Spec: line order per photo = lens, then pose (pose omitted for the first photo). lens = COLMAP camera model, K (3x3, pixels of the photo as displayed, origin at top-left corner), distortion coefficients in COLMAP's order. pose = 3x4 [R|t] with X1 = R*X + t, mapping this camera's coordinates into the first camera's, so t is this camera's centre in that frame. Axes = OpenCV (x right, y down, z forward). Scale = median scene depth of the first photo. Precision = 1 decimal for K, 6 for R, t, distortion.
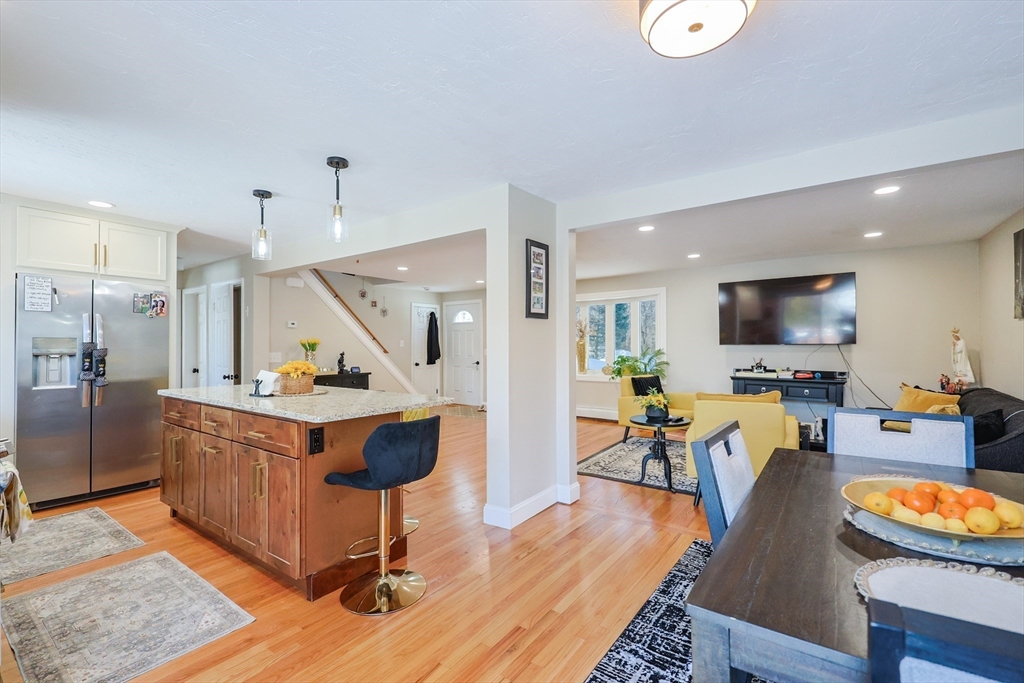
lens RADIAL K [[447.3, 0, 511.4], [0, 447.3, 344.1], [0, 0, 1]] dist [0.001938, -0.000288]
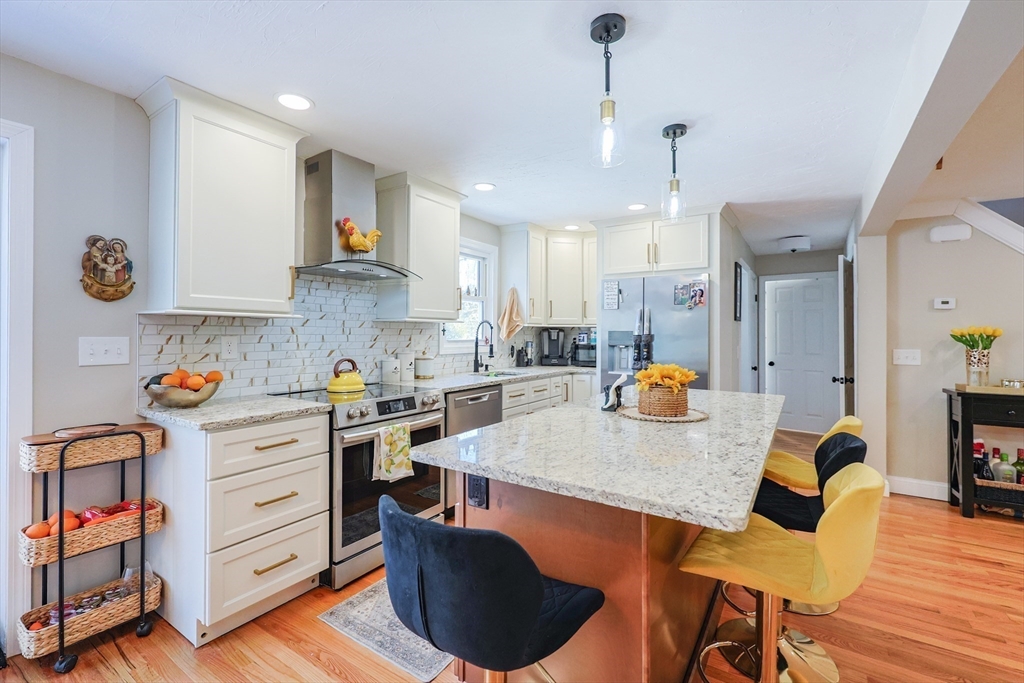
lens RADIAL K [[447.3, 0, 514.6], [0, 447.3, 331.2], [0, 0, 1]] dist [0.001938, -0.000288]
pose [[0.048984, -0.007364, -0.998772, 0.149182], [0.001266, 0.999972, -0.007310, -0.005584], [0.998799, -0.000906, 0.048992, 0.681227]]
